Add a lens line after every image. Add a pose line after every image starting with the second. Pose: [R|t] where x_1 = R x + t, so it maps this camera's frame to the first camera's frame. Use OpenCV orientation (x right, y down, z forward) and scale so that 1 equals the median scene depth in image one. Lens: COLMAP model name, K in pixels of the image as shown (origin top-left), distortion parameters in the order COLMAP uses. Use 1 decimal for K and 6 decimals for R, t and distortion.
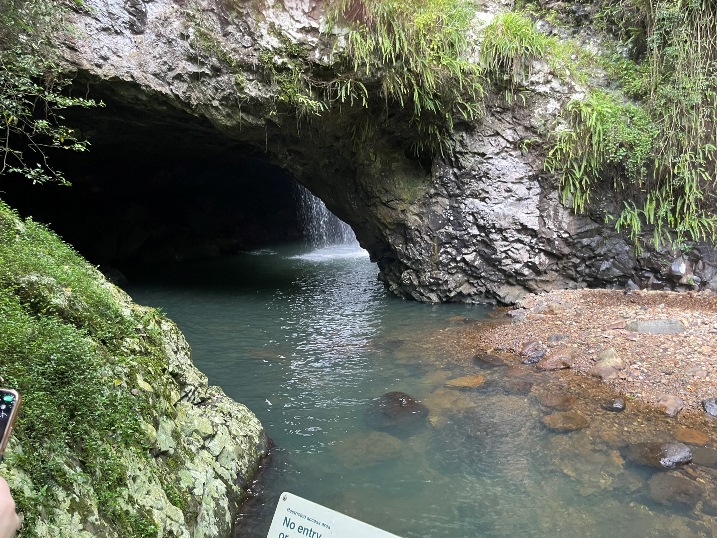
lens RADIAL K [[547.4, 0, 358.5], [0, 547.4, 269.0], [0, 0, 1]] dist [0.086276, -0.130937]
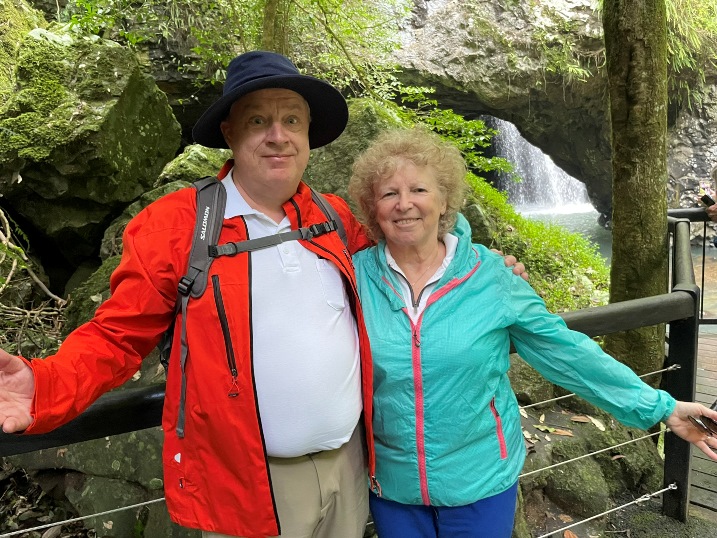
lens RADIAL K [[547.4, 0, 358.5], [0, 547.4, 269.0], [0, 0, 1]] dist [0.086276, -0.130937]
pose [[0.973147, -0.013185, -0.229808, -0.241216], [0.025603, 0.998363, 0.051138, 0.039535], [0.228758, -0.055649, 0.971892, -0.237039]]
